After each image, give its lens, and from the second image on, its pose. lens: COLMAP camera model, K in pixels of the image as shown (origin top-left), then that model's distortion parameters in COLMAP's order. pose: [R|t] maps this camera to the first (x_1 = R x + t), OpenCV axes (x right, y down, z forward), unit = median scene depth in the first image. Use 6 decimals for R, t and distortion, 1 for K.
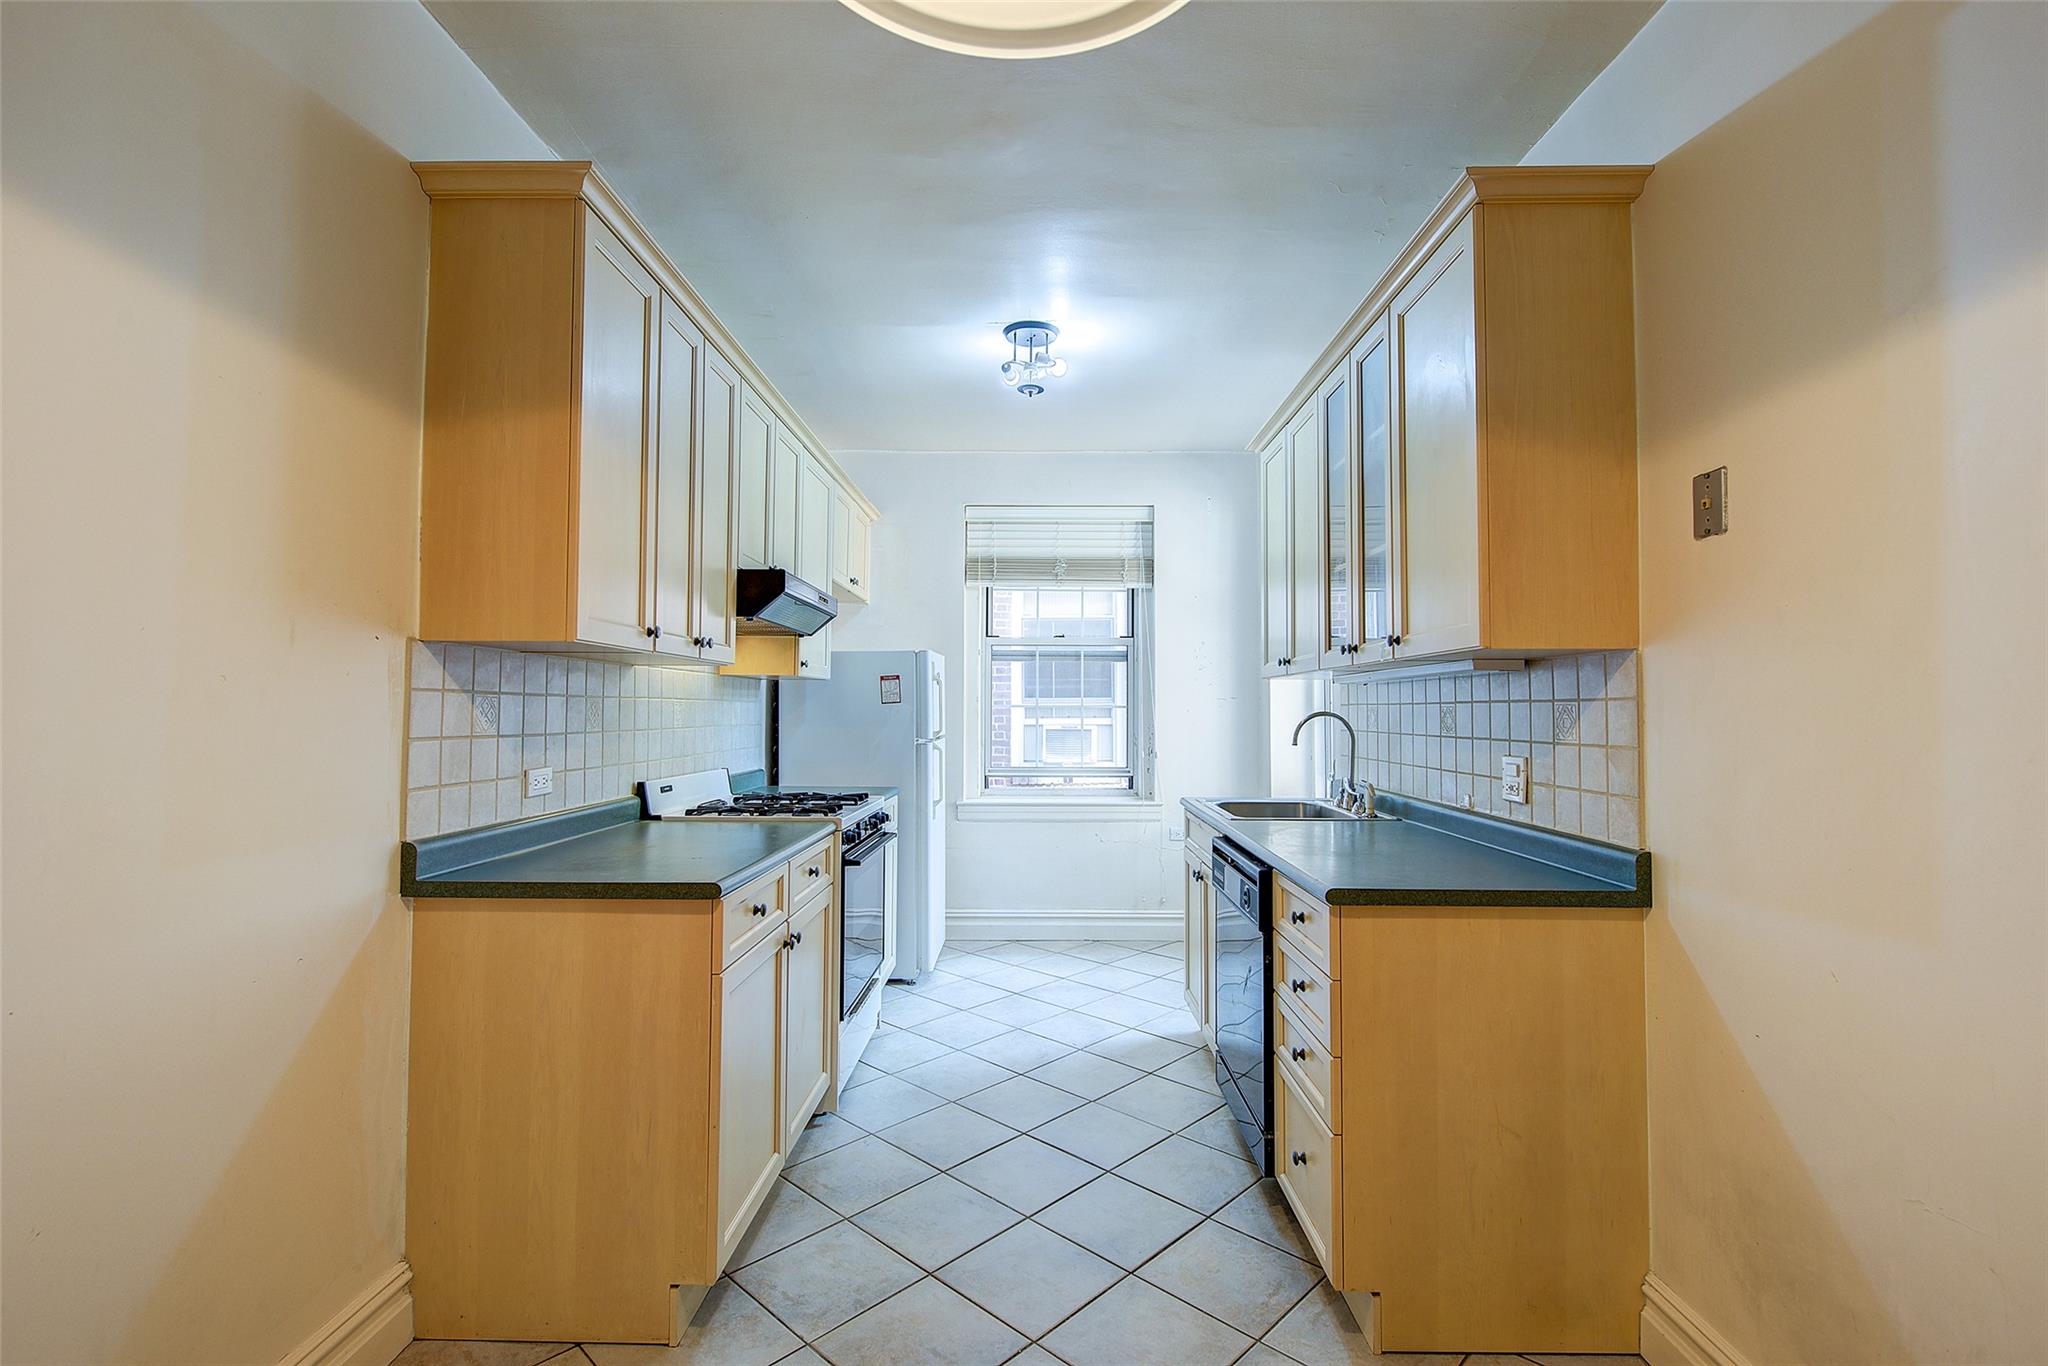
lens RADIAL K [[924.8, 0, 1028.9], [0, 924.8, 683.0], [0, 0, 1]] dist [0.003583, 0.000021]
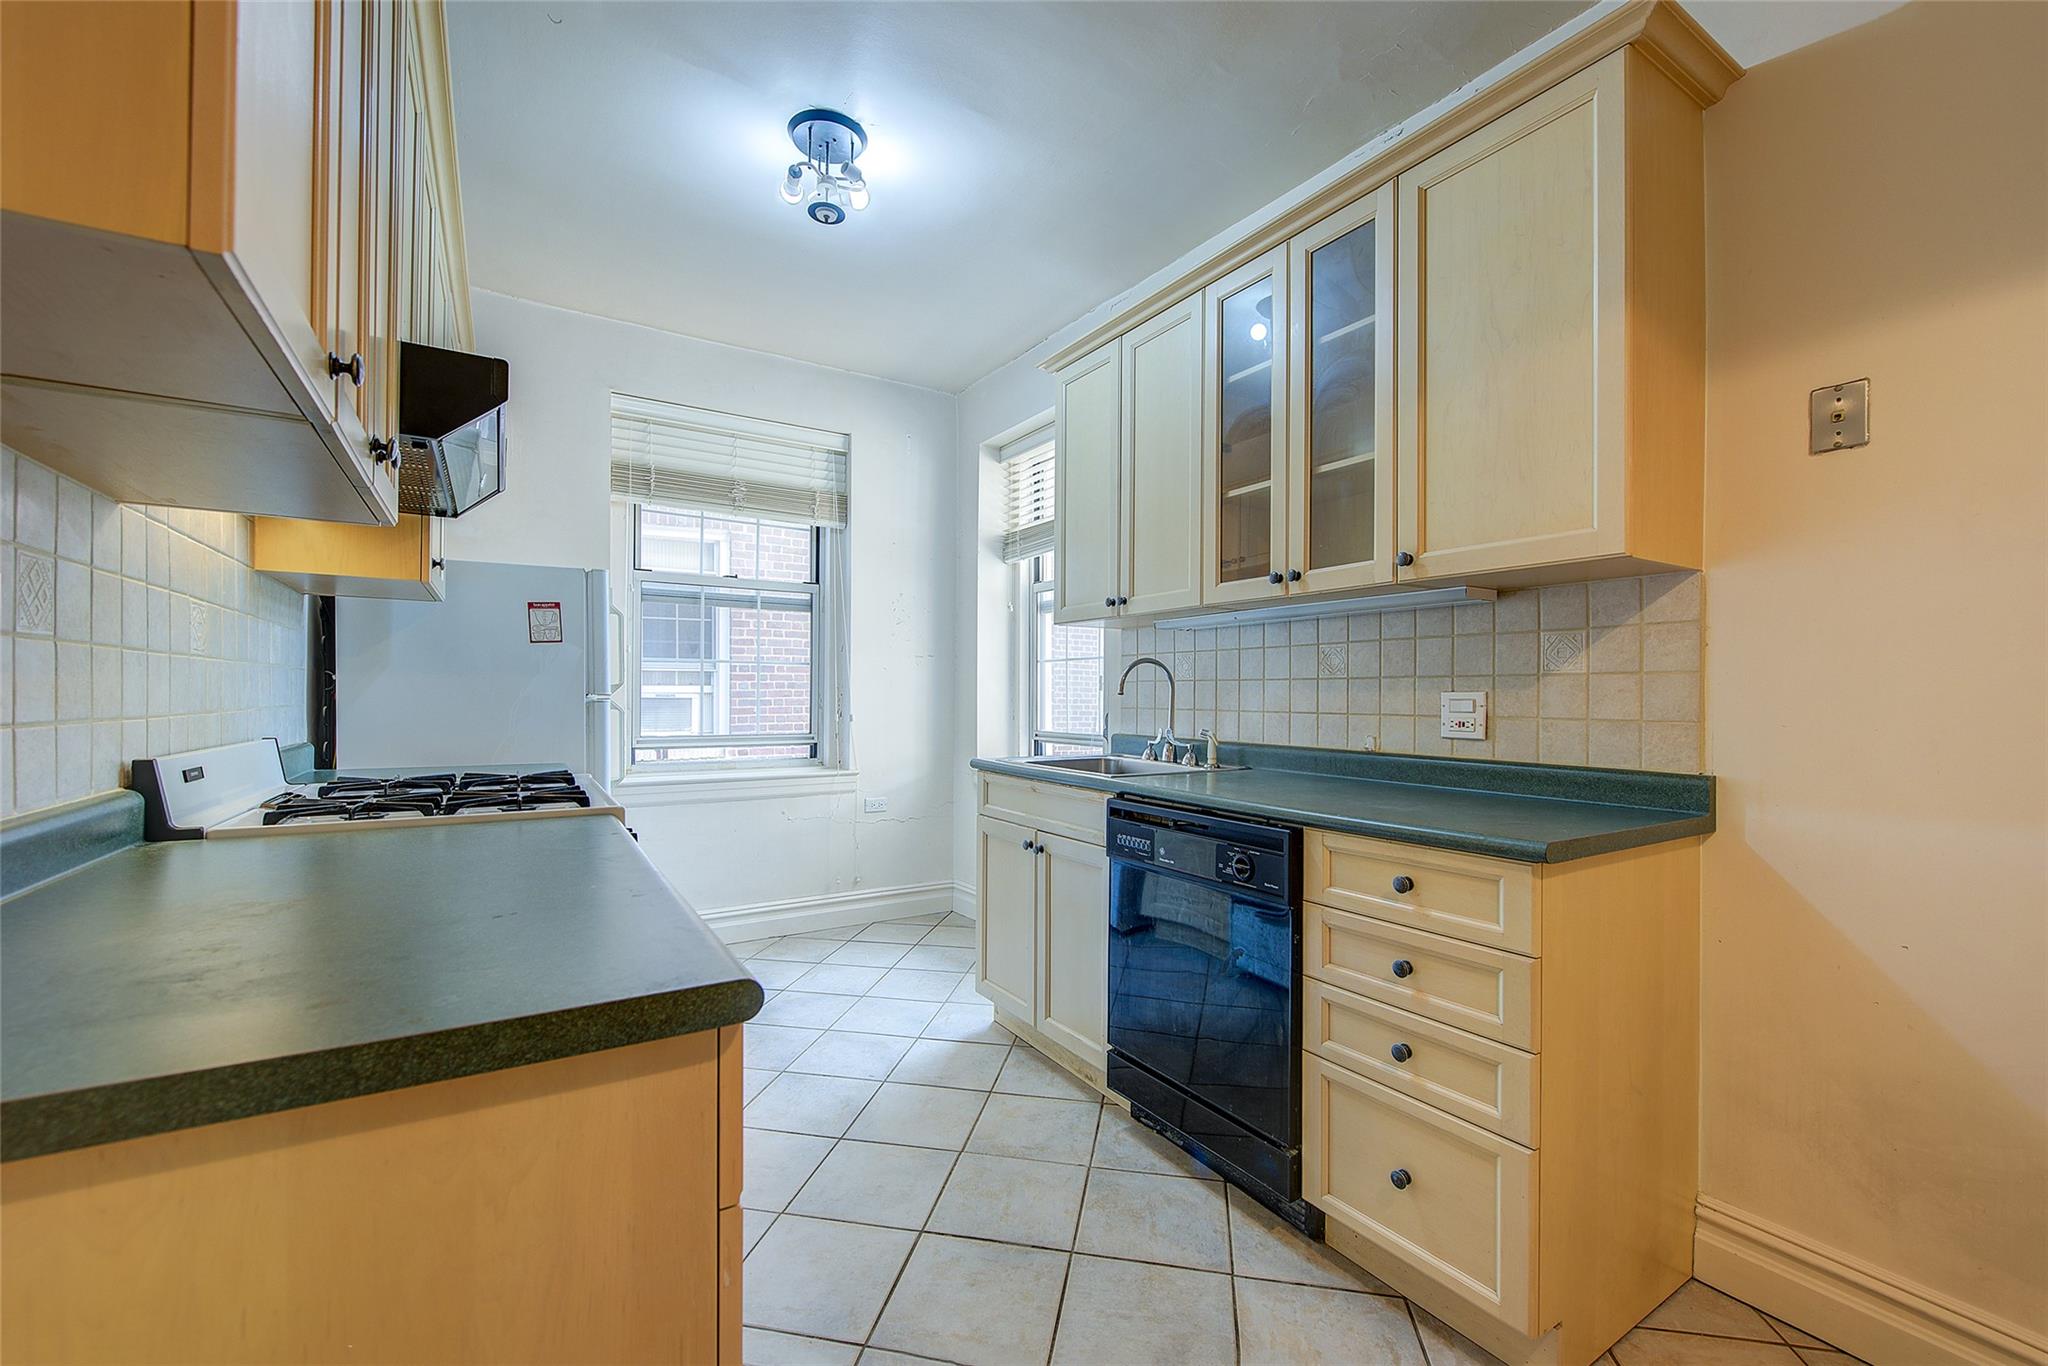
lens RADIAL K [[841.3, 0, 1030.0], [0, 841.3, 694.2], [0, 0, 1]] dist [-0.000412, -0.000362]
pose [[0.839918, 0.002069, 0.542709, -0.253621], [-0.019245, 0.999477, 0.025974, 0.050512], [-0.542371, -0.032260, 0.839519, 0.378176]]
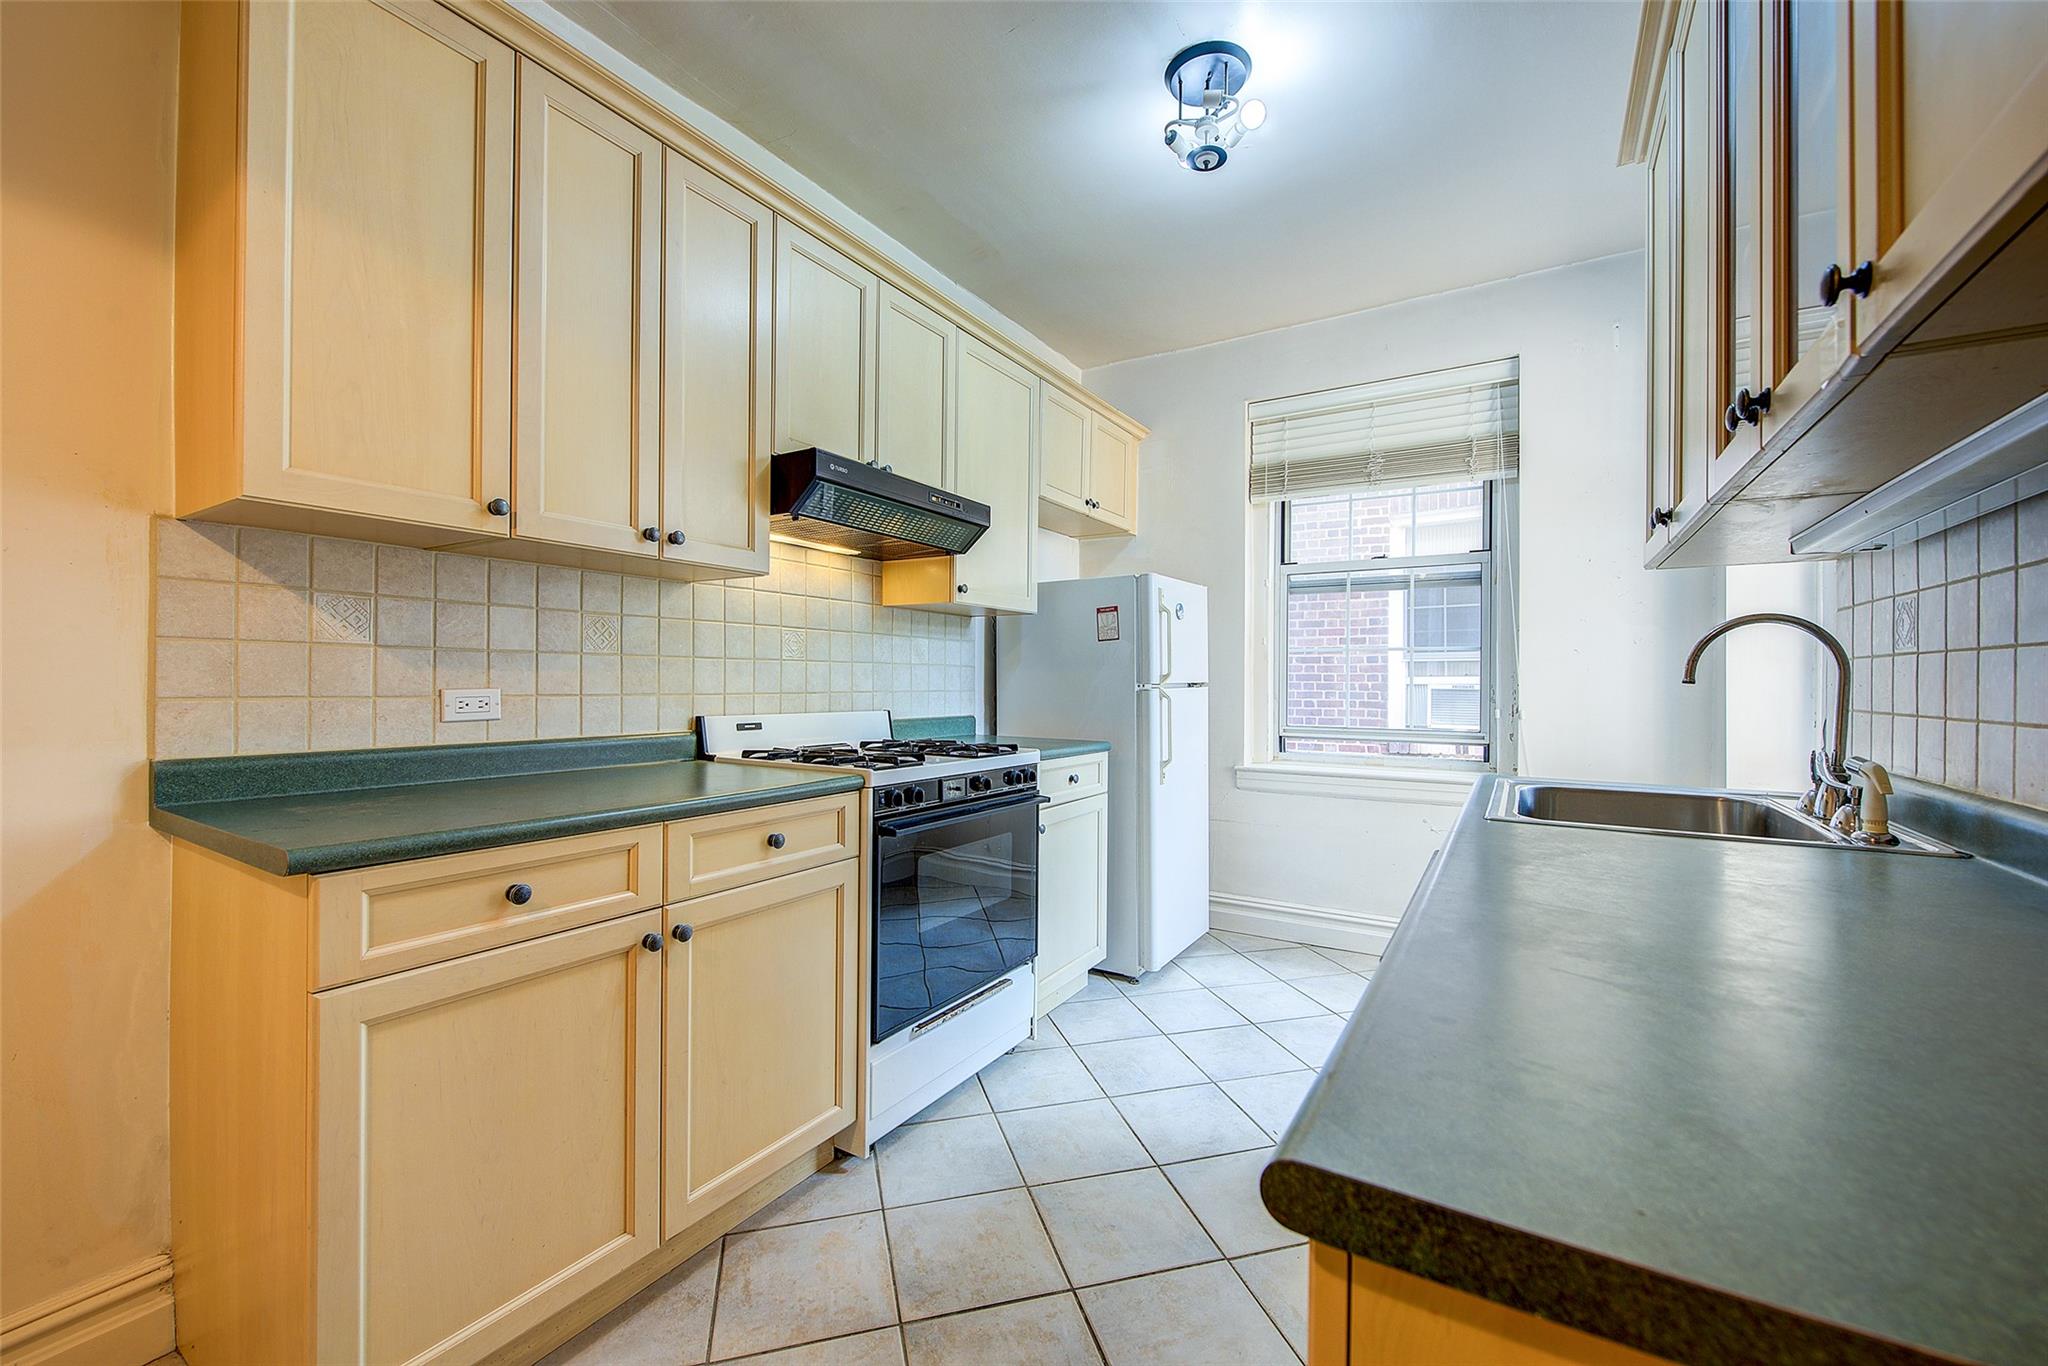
lens RADIAL K [[812.6, 0, 1027.2], [0, 812.6, 683.7], [0, 0, 1]] dist [0.004452, -0.004391]
pose [[0.856114, 0.003418, -0.516776, 0.222865], [0.011917, 0.999582, 0.026354, 0.055097], [0.516650, -0.028721, 0.855715, 0.464672]]
